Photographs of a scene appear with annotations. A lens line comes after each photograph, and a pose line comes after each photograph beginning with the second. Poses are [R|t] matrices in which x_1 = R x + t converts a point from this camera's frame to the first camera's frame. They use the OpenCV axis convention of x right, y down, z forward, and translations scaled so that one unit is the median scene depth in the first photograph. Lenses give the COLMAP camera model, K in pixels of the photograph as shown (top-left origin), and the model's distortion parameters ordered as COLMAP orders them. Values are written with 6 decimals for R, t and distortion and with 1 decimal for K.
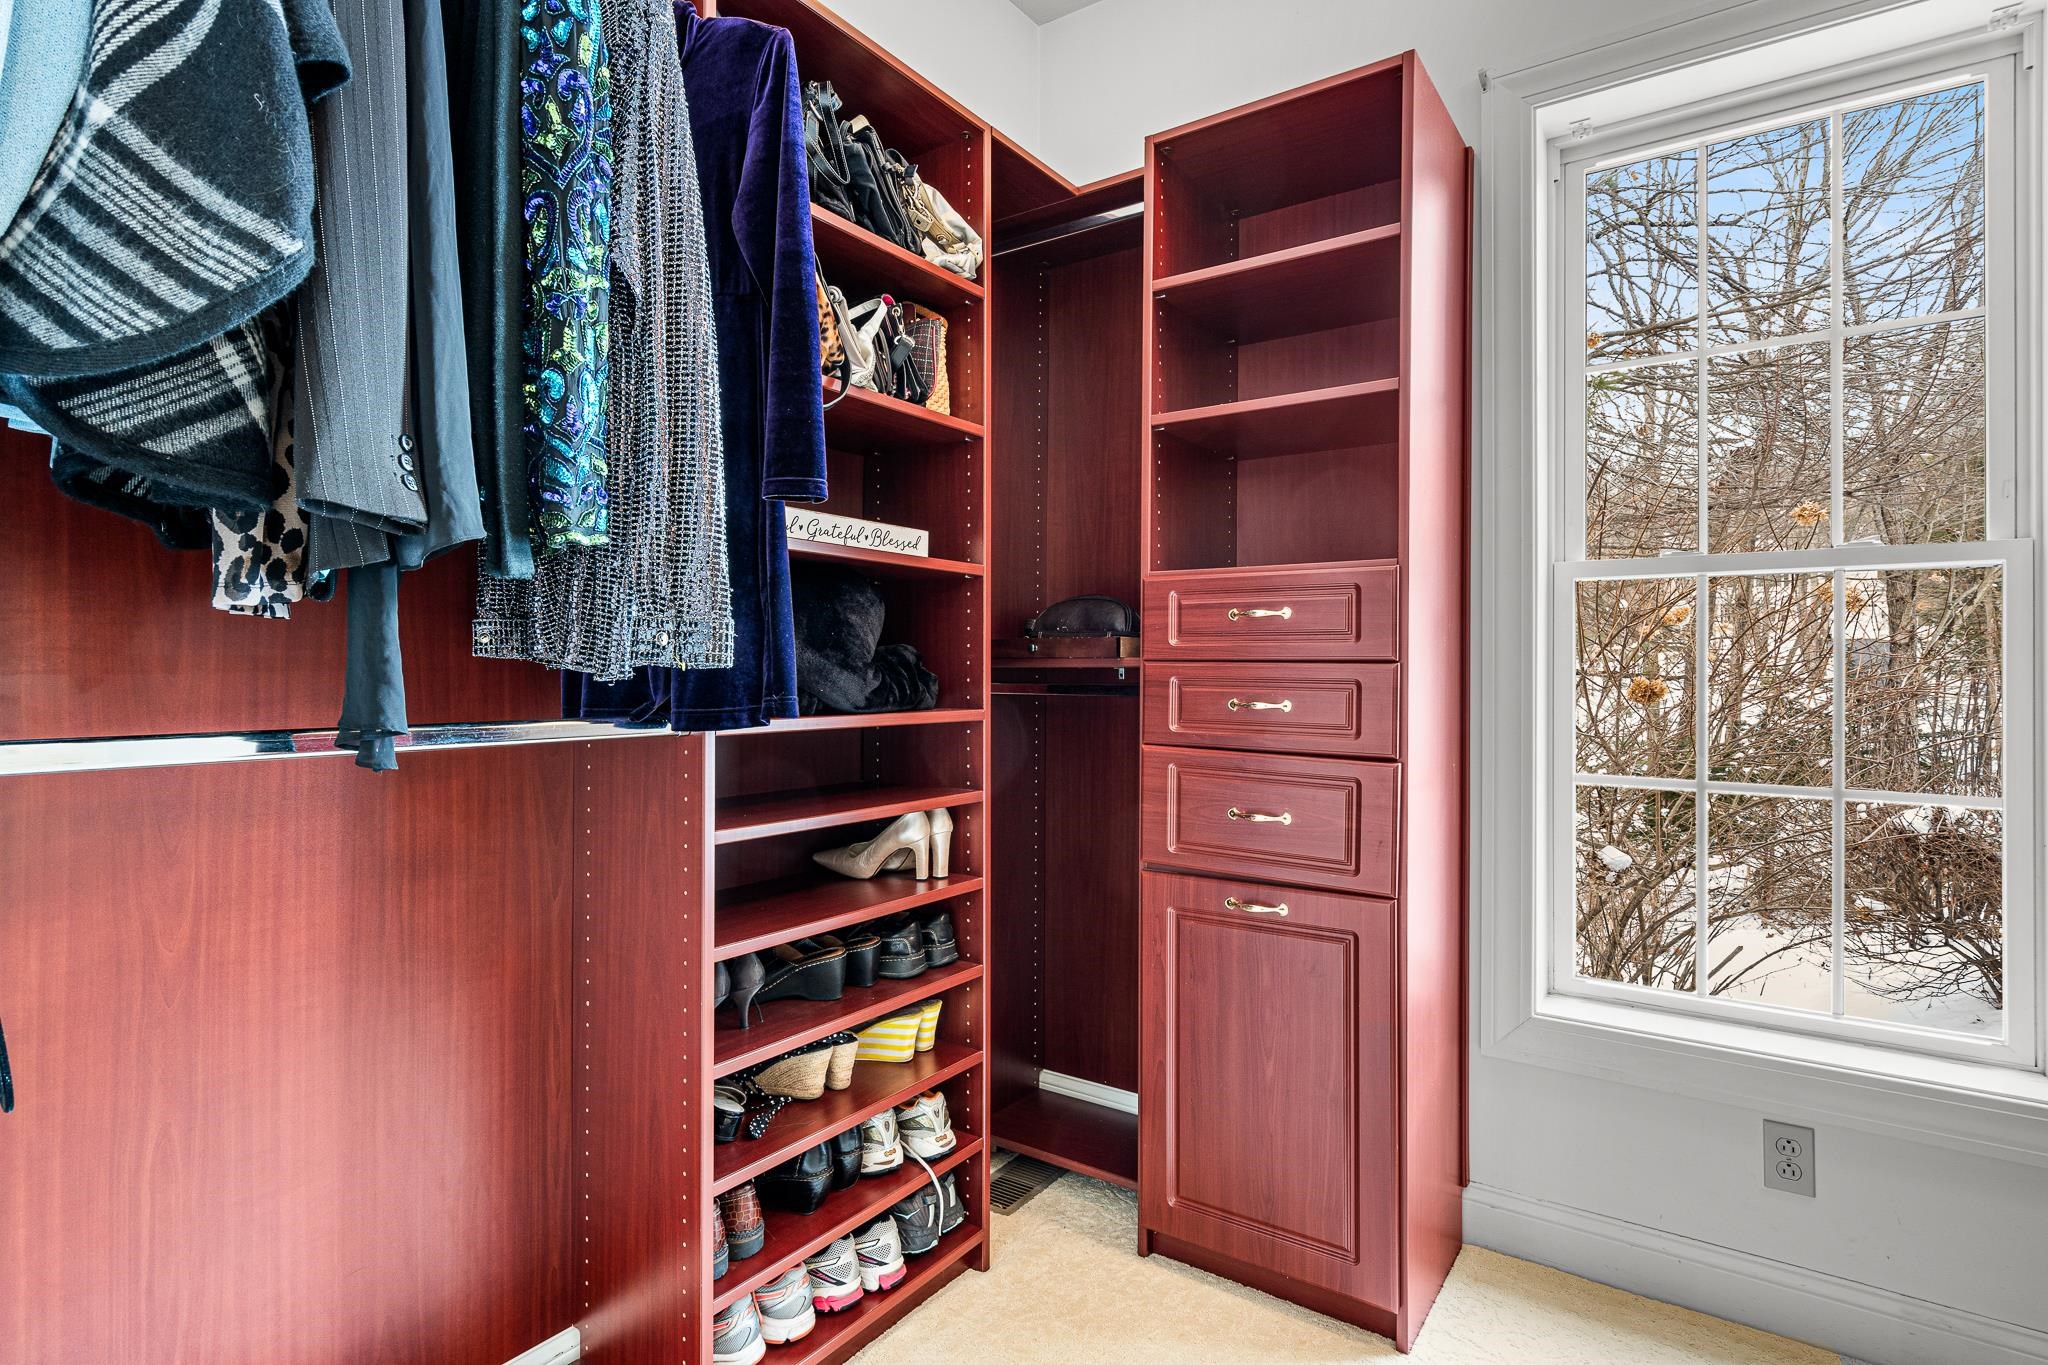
lens RADIAL K [[1037.0, 0, 1028.9], [0, 1037.0, 662.7], [0, 0, 1]] dist [0.000833, -0.000091]
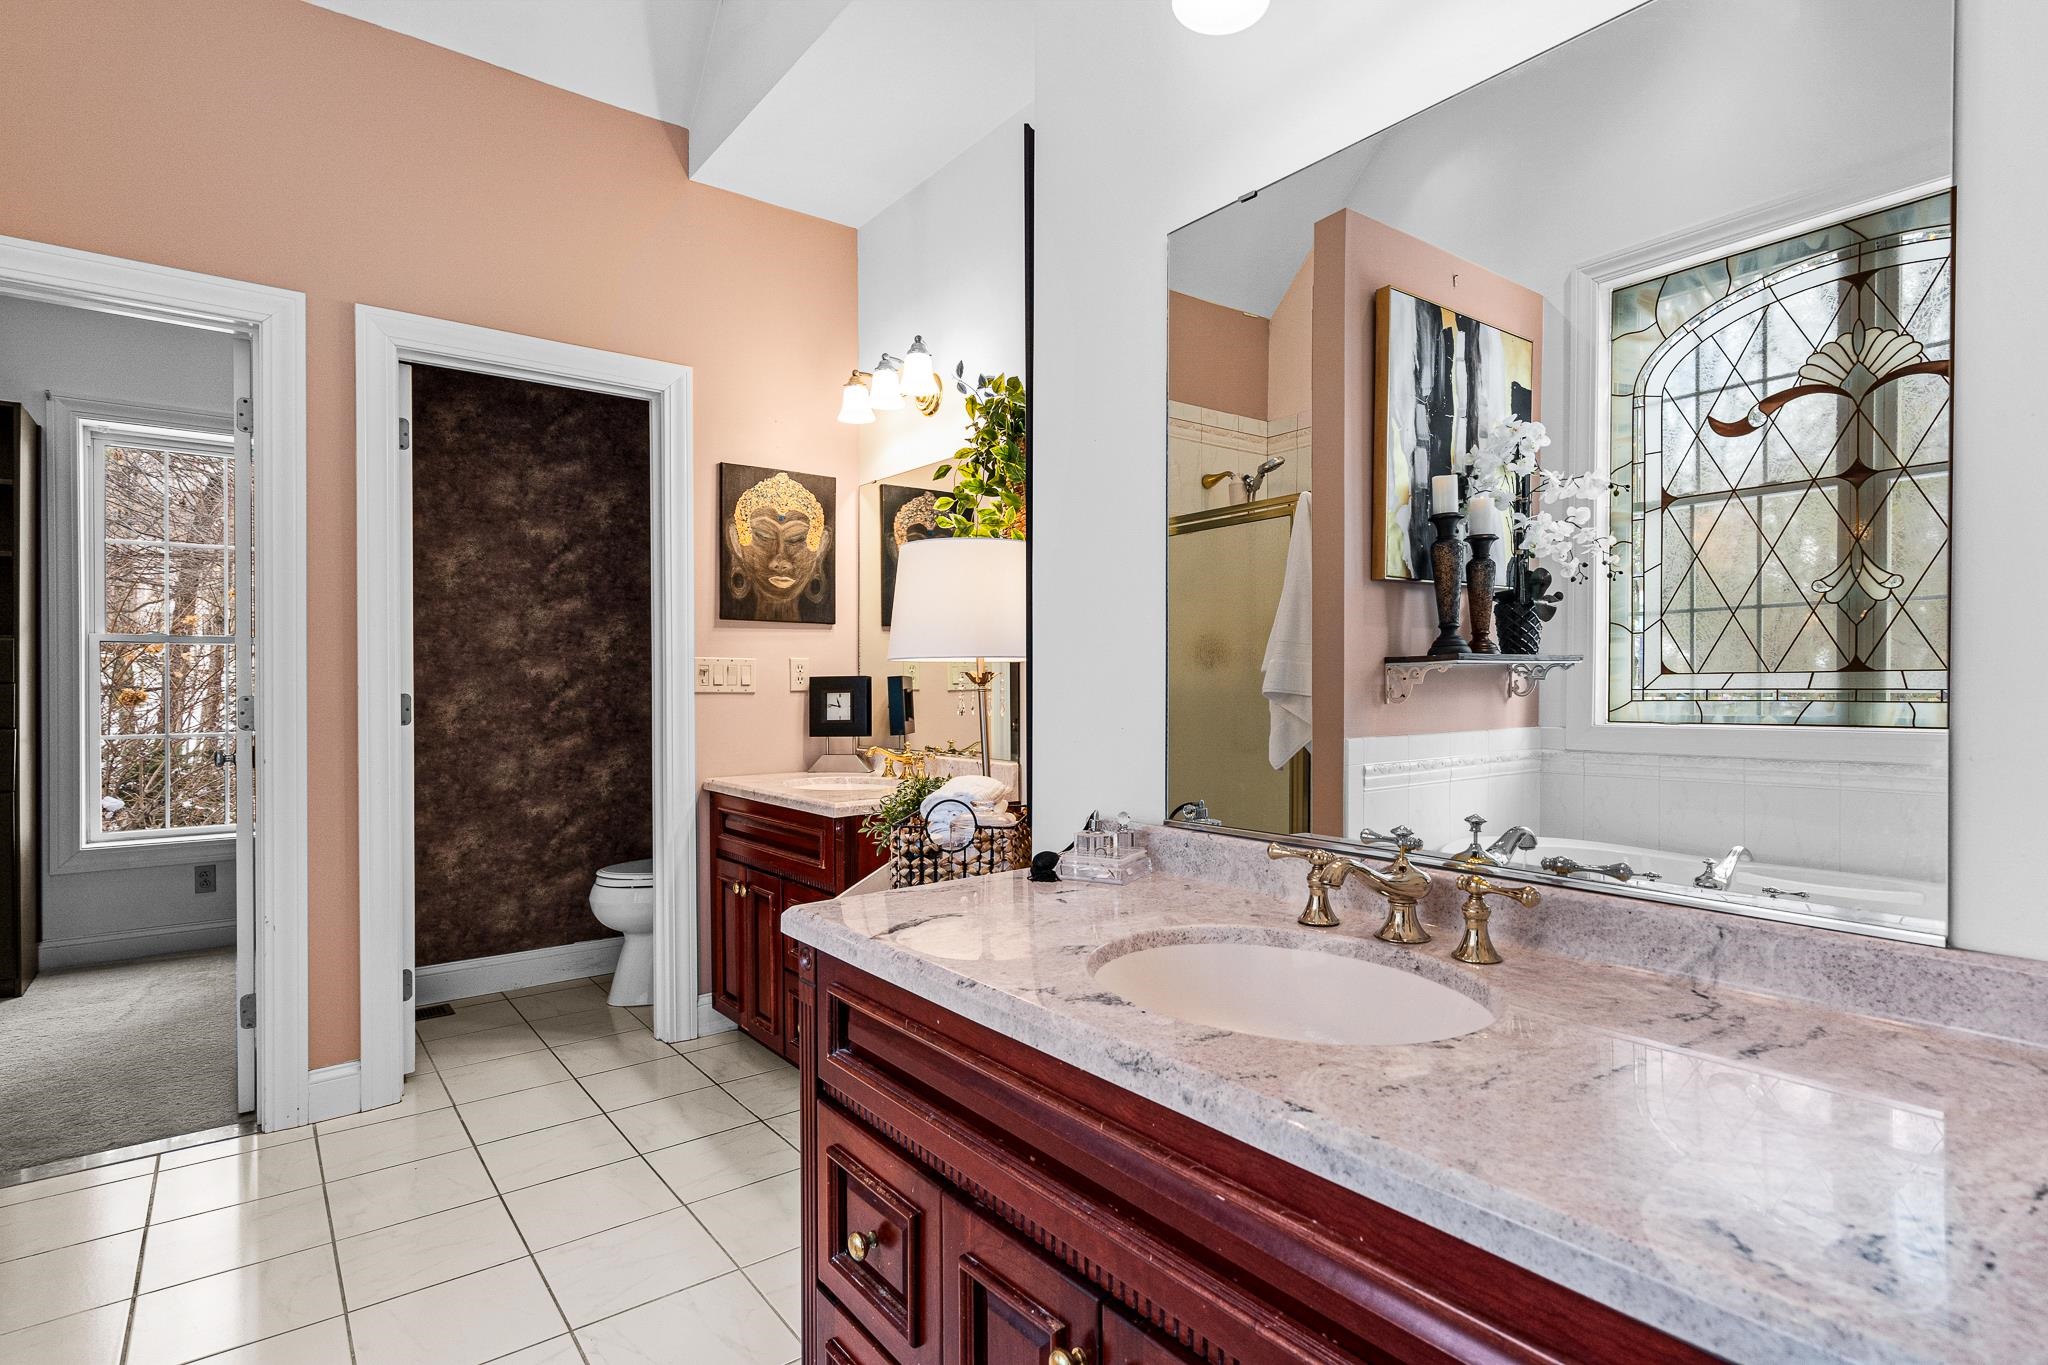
lens RADIAL K [[1021.5, 0, 1024.0], [0, 1021.5, 682.5], [0, 0, 1]] dist [0.006829, -0.000309]
pose [[0.304055, -0.007341, 0.952626, -0.897967], [-0.002035, 0.999963, 0.008355, -0.022367], [-0.952652, -0.004479, 0.304029, -1.429766]]
